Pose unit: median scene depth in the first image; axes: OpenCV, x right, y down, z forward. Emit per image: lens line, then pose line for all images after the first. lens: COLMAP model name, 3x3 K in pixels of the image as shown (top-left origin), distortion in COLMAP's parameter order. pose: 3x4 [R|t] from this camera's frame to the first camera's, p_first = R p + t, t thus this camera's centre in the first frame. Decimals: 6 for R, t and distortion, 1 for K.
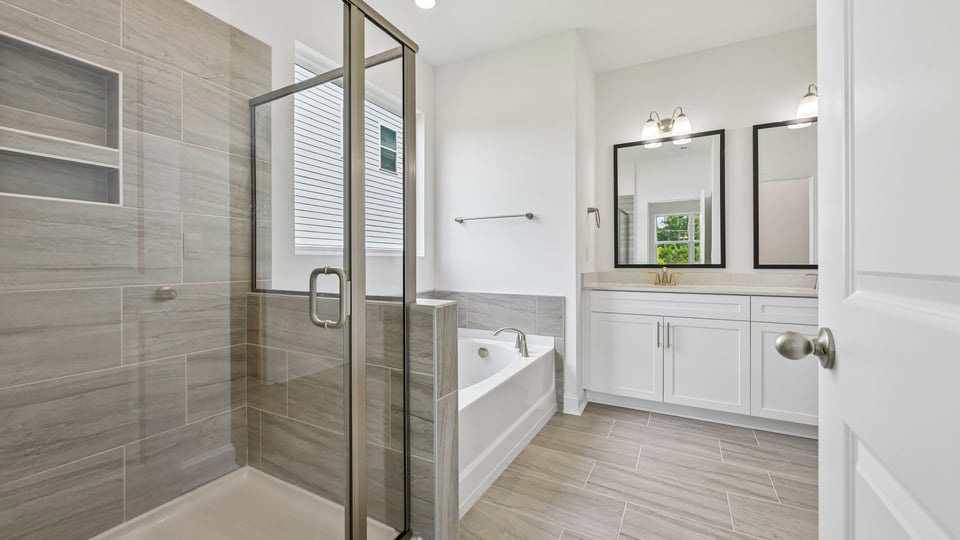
lens RADIAL K [[379.4, 0, 478.3], [0, 379.4, 264.6], [0, 0, 1]] dist [-0.001094, 0.001073]
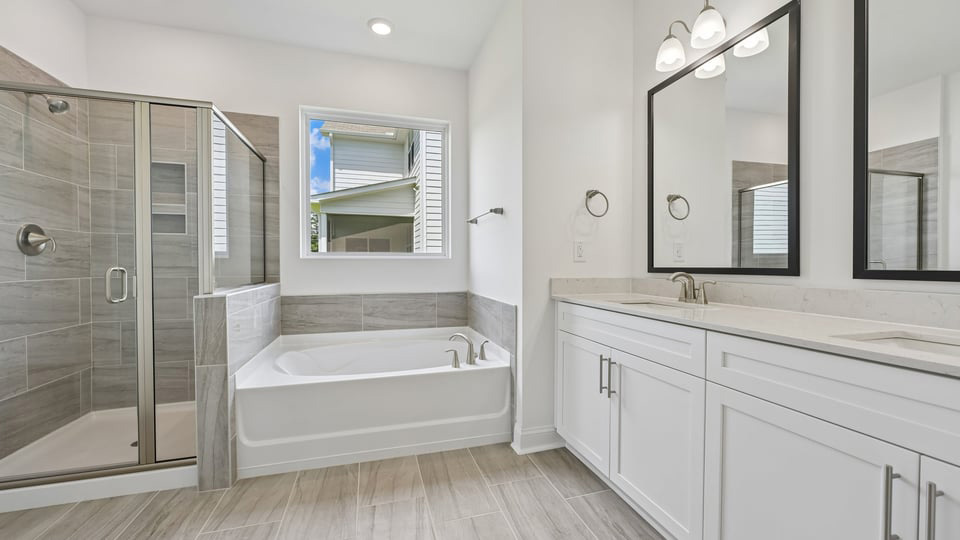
lens RADIAL K [[379.4, 0, 478.4], [0, 379.4, 270.3], [0, 0, 1]] dist [-0.001094, 0.001073]
pose [[0.706252, 0.012445, -0.707851, 0.886335], [-0.003226, 0.999892, 0.014360, -0.005197], [0.707953, -0.007859, 0.706216, 0.431183]]
